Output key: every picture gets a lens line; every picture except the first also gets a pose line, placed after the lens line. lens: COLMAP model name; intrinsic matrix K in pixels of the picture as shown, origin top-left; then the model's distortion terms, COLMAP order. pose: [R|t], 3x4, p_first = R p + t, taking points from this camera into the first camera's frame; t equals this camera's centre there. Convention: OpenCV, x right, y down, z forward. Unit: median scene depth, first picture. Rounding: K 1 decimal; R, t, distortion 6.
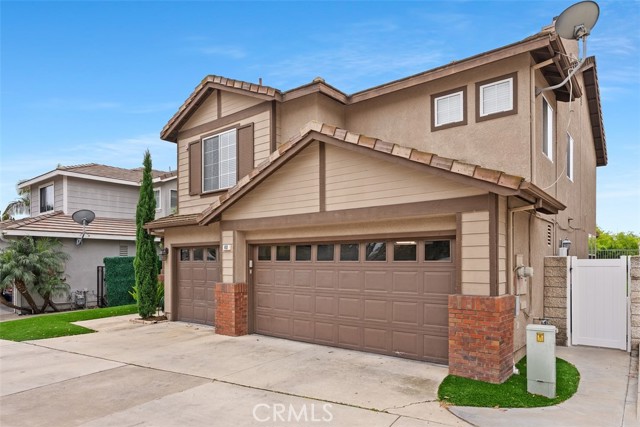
lens RADIAL K [[404.2, 0, 319.8], [0, 404.2, 214.2], [0, 0, 1]] dist [-0.007086, 0.000064]
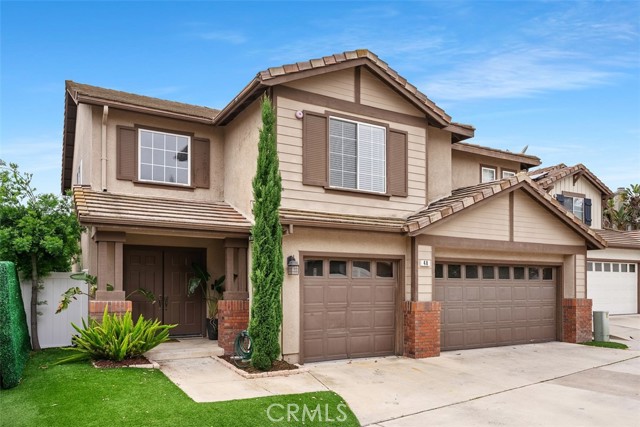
lens RADIAL K [[461.6, 0, 316.3], [0, 461.6, 216.9], [0, 0, 1]] dist [-0.032027, 0.003430]
pose [[0.380587, 0.137264, 0.914501, -1.423222], [-0.116037, 0.988195, -0.100034, 0.122137], [-0.917436, -0.068044, 0.392022, 0.891359]]
